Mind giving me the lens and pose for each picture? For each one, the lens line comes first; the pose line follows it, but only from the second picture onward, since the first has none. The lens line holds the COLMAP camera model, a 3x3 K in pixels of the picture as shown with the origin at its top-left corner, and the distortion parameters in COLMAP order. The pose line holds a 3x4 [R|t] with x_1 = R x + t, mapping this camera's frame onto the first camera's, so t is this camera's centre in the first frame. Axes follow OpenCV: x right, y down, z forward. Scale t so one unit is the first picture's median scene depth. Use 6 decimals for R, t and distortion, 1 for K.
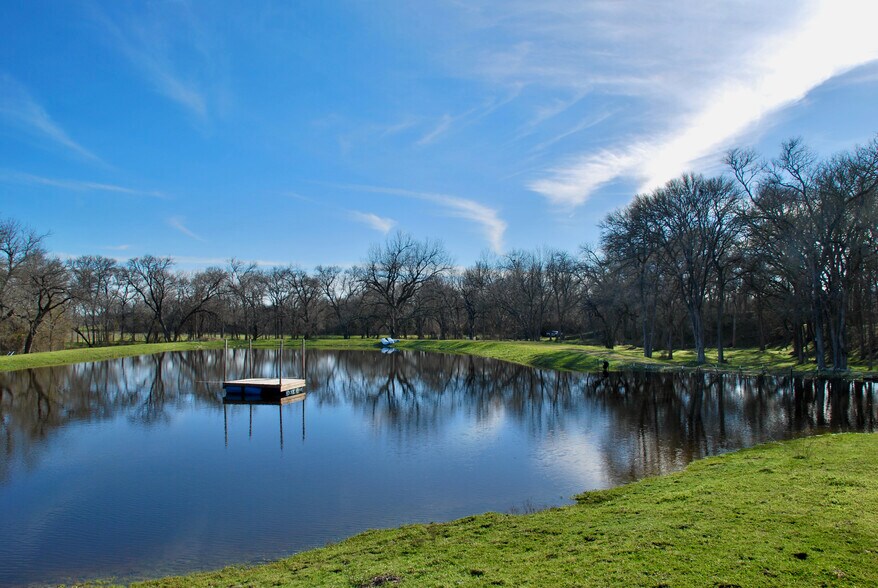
lens RADIAL K [[706.4, 0, 438.9], [0, 706.4, 306.7], [0, 0, 1]] dist [-0.177641, 0.178390]
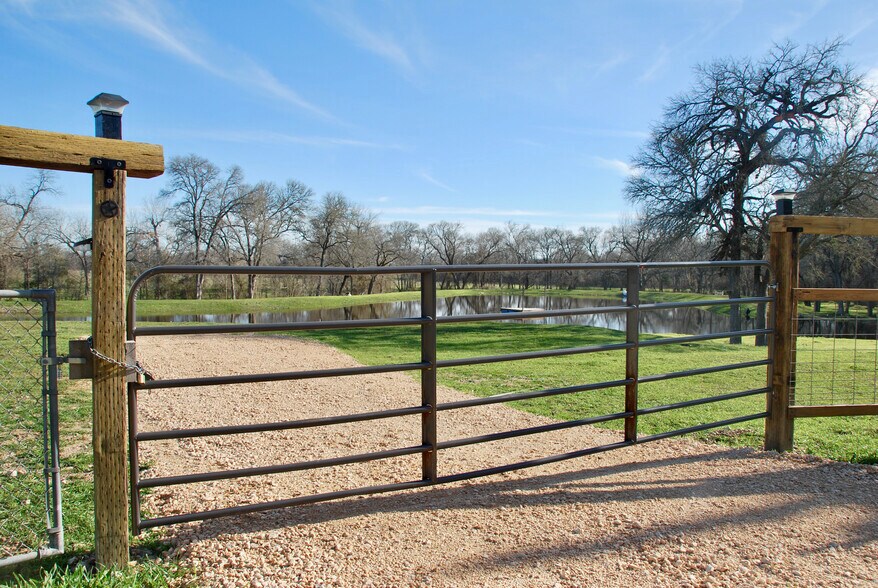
lens RADIAL K [[706.4, 0, 438.9], [0, 706.4, 306.7], [0, 0, 1]] dist [-0.177641, 0.178390]
pose [[0.923225, 0.035094, -0.382653, 0.067454], [-0.008162, 0.997387, 0.071779, -0.008817], [0.384172, -0.063145, 0.921100, -0.193386]]
